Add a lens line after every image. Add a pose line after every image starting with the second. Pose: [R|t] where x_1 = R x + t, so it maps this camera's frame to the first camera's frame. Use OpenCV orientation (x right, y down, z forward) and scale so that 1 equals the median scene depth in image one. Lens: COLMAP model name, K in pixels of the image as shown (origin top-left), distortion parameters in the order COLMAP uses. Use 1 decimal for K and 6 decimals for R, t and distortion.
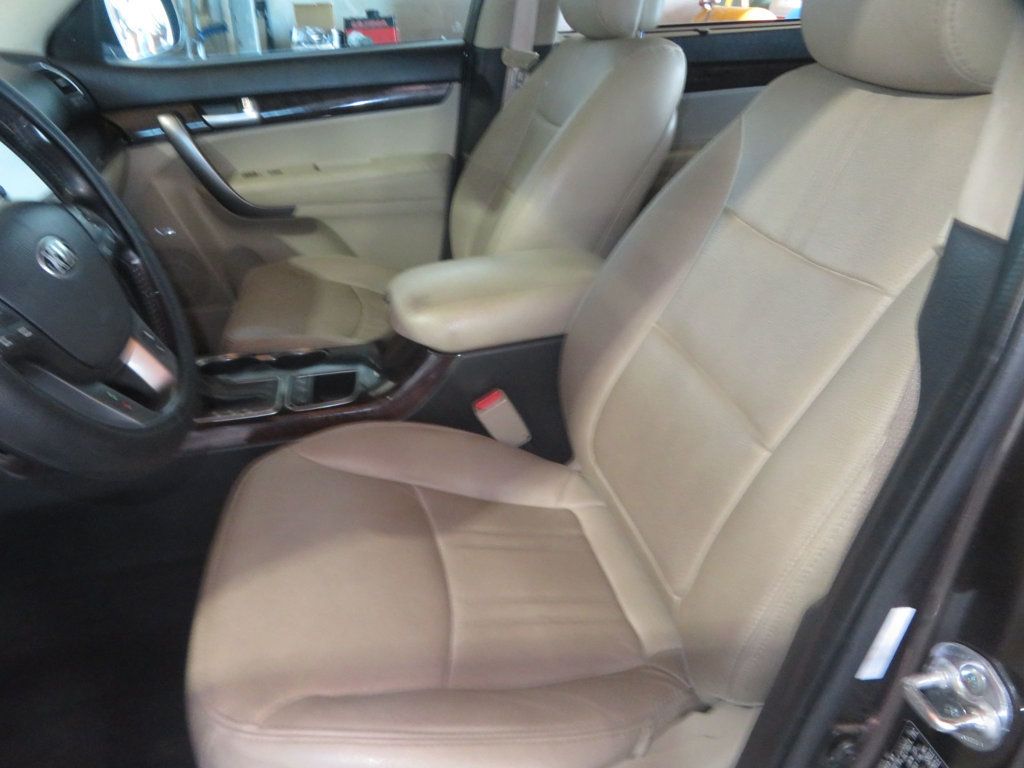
lens RADIAL K [[735.6, 0, 511.7], [0, 735.6, 375.5], [0, 0, 1]] dist [-0.007970, 0.003505]
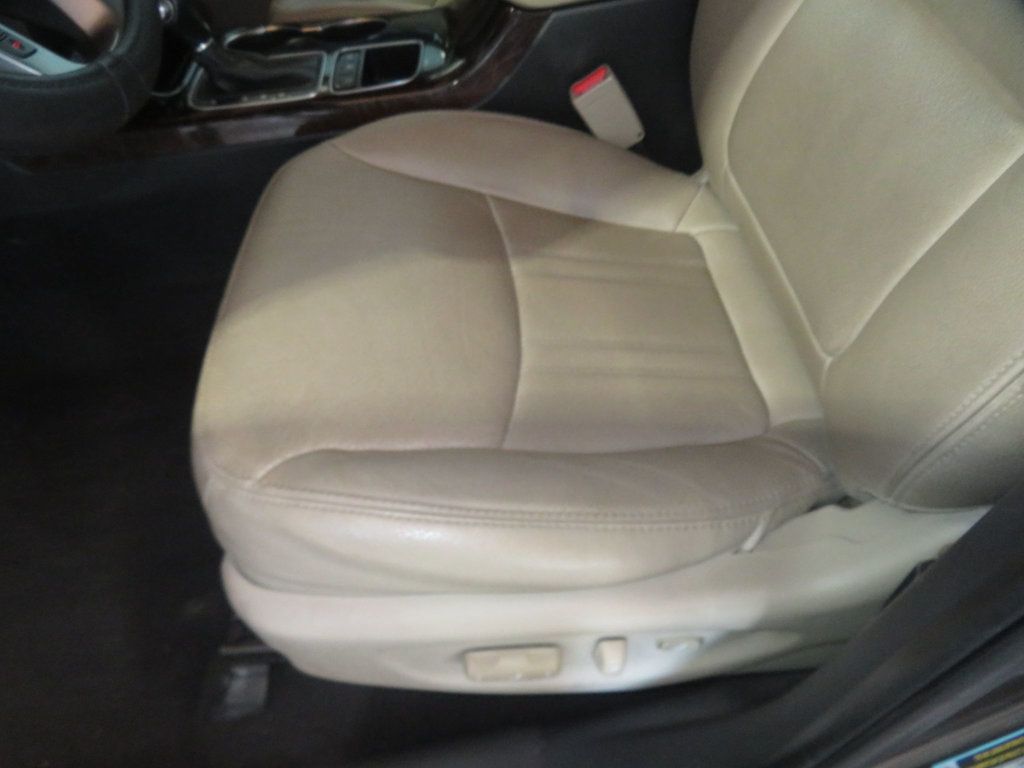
lens RADIAL K [[735.6, 0, 511.7], [0, 735.6, 375.5], [0, 0, 1]] dist [-0.007970, 0.003505]
pose [[0.984789, 0.063907, -0.161576, 0.031744], [-0.002779, 0.935579, 0.353108, 0.054398], [0.173734, -0.347288, 0.921525, 0.226729]]
